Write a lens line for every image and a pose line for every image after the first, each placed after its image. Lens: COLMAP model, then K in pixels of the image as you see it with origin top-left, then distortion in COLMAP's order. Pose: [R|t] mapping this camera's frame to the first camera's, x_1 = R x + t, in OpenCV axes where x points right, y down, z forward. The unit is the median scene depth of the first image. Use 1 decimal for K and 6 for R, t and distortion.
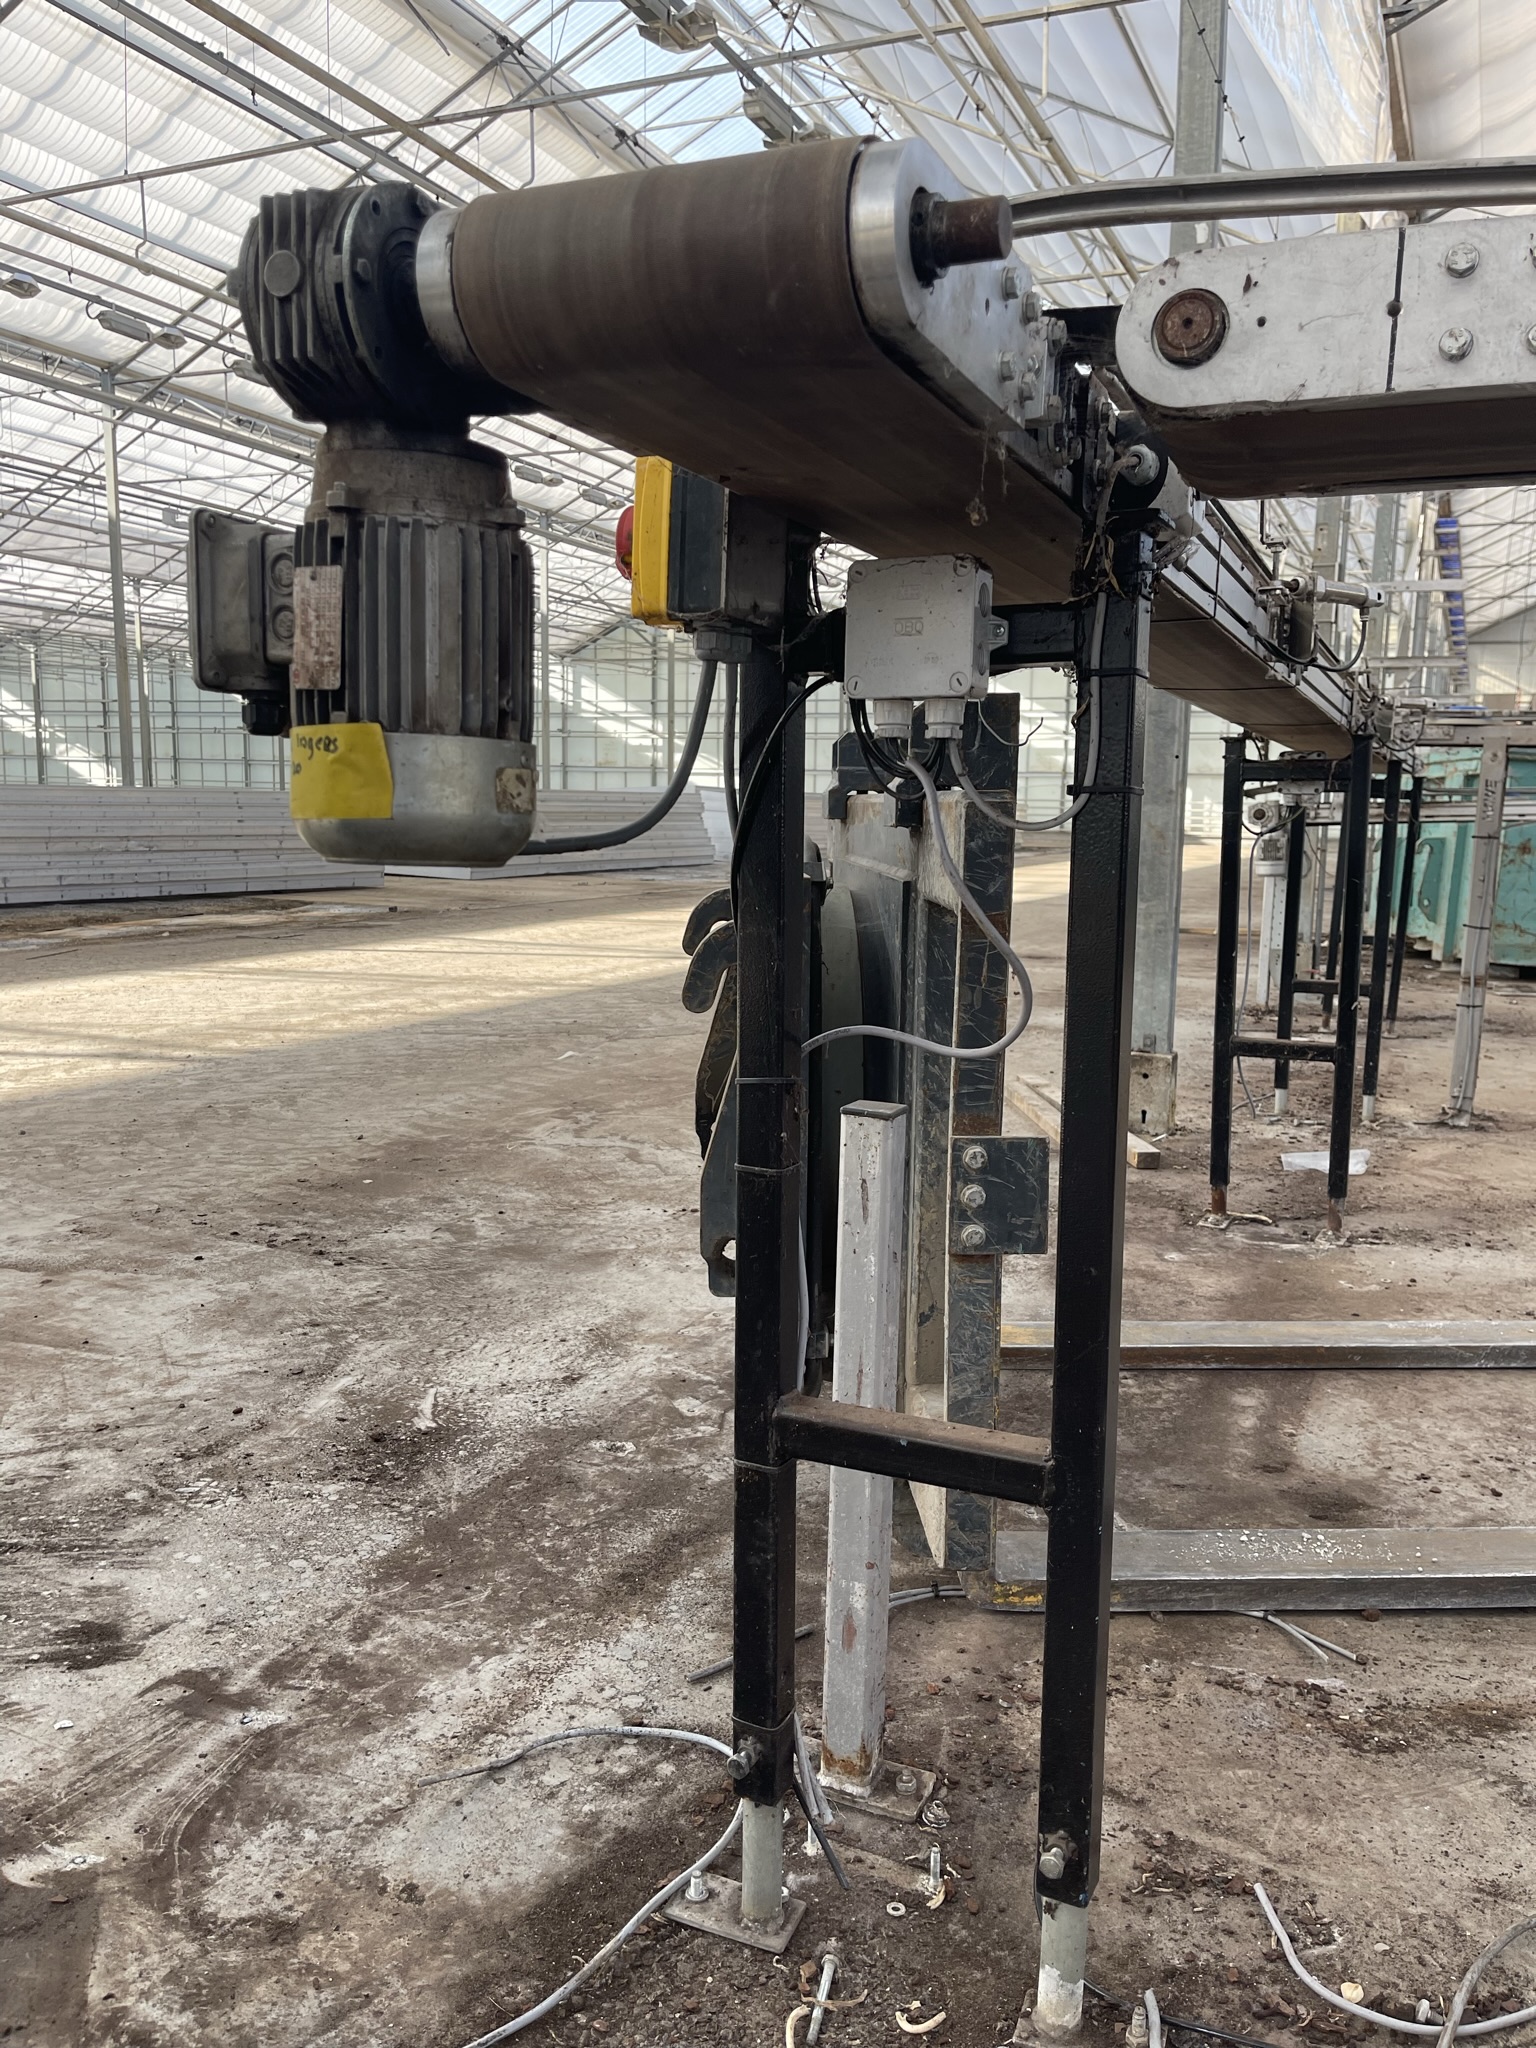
lens RADIAL K [[1634.0, 0, 773.9], [0, 1634.0, 1056.0], [0, 0, 1]] dist [0.060714, -0.085876]
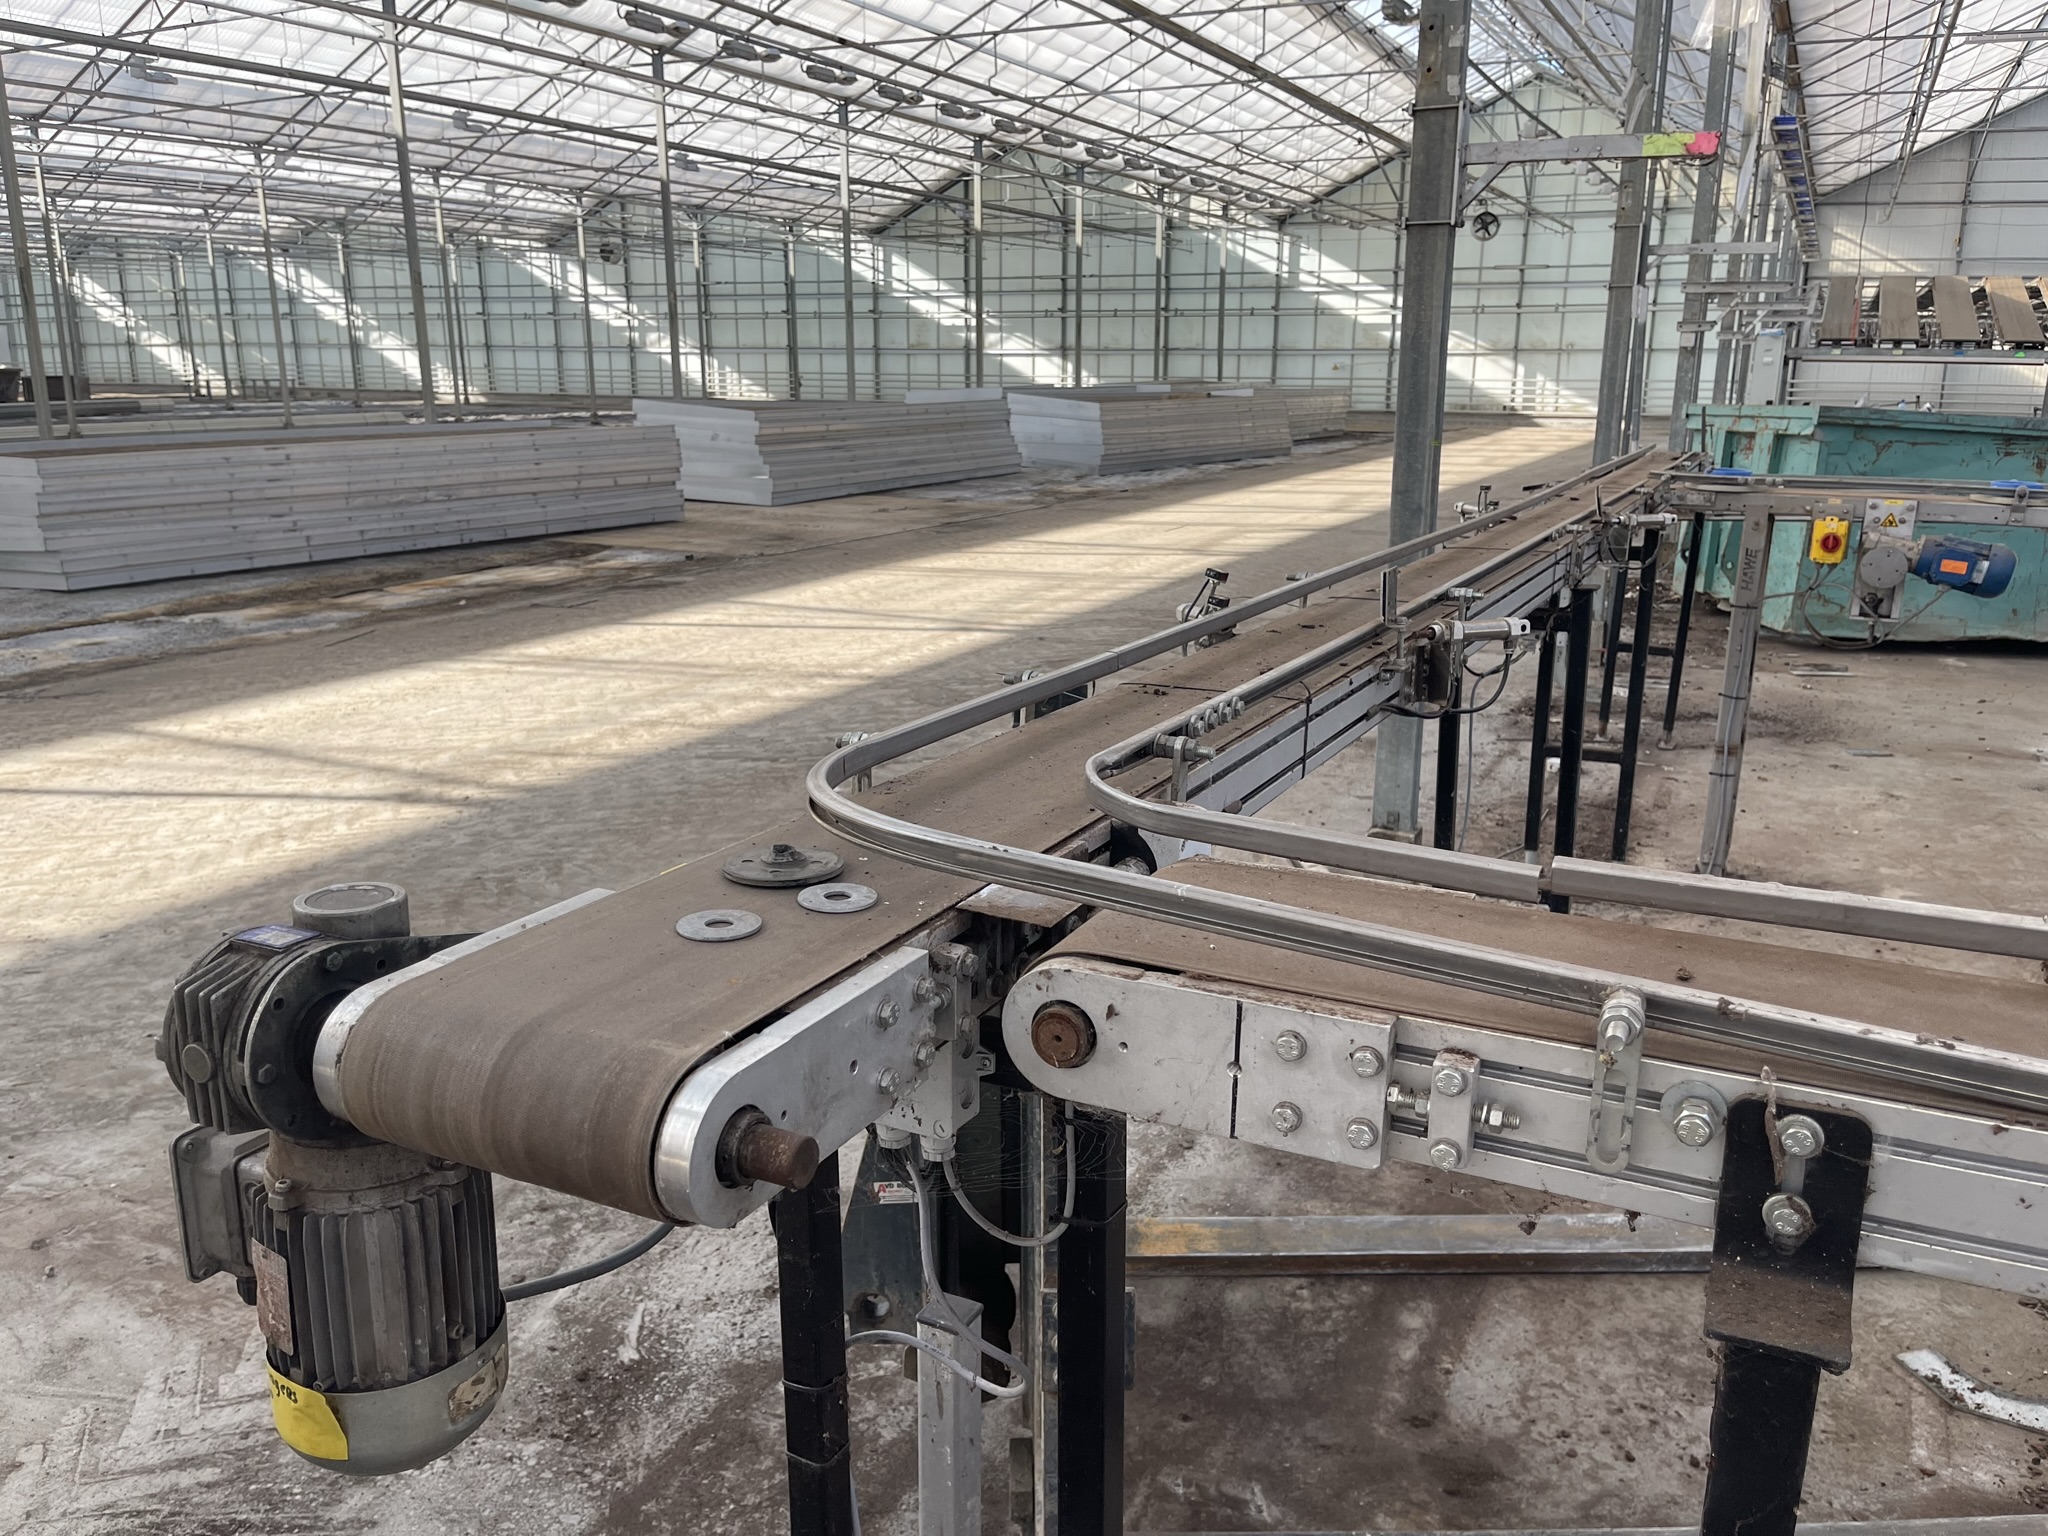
lens RADIAL K [[1634.0, 0, 1021.0], [0, 1634.0, 811.0], [0, 0, 1]] dist [0.060714, -0.085876]
pose [[0.998712, -0.004612, -0.050521, 0.056972], [0.010513, 0.993055, 0.117183, -0.144694], [0.049630, -0.117564, 0.991824, -0.005944]]
